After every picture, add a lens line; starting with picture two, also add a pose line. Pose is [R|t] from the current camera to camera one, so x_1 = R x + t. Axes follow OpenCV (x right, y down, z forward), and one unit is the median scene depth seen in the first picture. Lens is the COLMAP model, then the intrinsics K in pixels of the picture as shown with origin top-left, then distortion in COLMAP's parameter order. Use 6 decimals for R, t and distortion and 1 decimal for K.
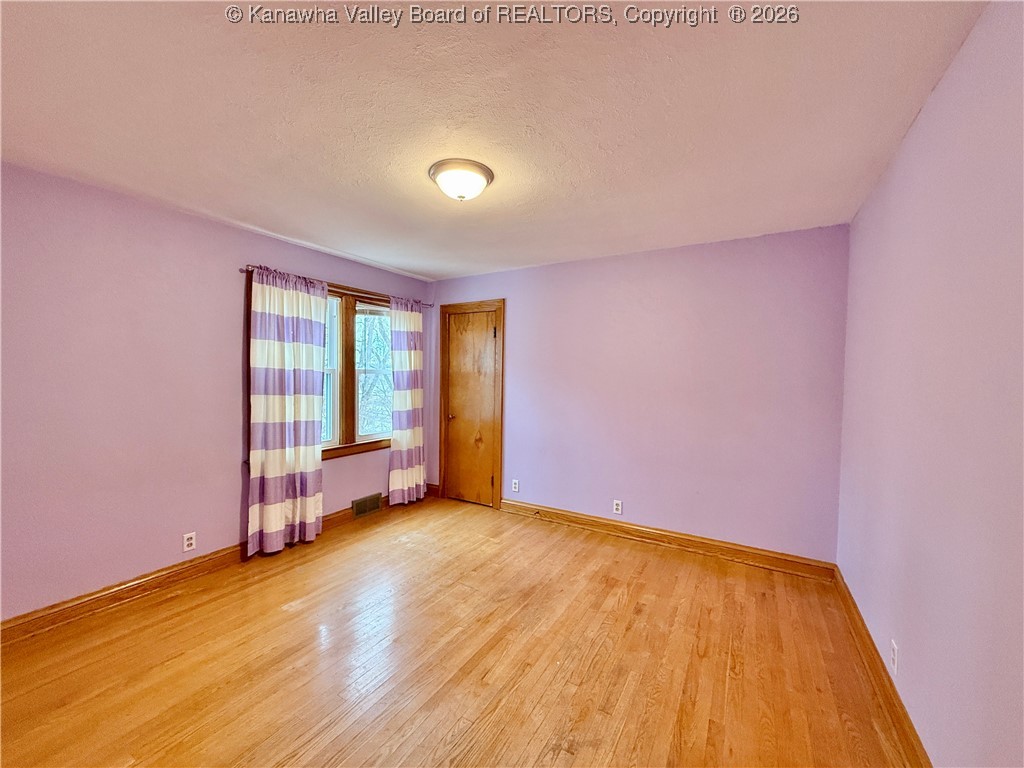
lens RADIAL K [[407.5, 0, 511.8], [0, 407.5, 384.9], [0, 0, 1]] dist [0.000585, -0.000200]
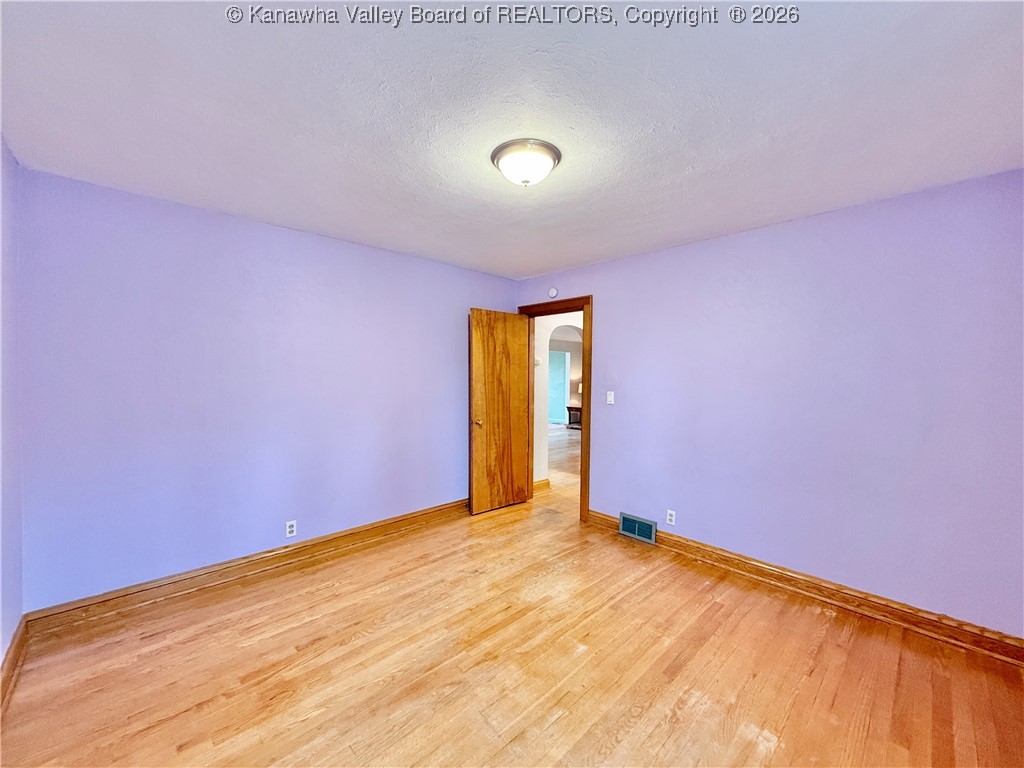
lens RADIAL K [[407.5, 0, 511.8], [0, 407.5, 384.9], [0, 0, 1]] dist [0.000585, -0.000200]
pose [[-0.960708, -0.030733, 0.275855, -0.330118], [-0.015805, 0.998296, 0.056178, -0.054964], [-0.277112, 0.049611, -0.959556, 1.755090]]
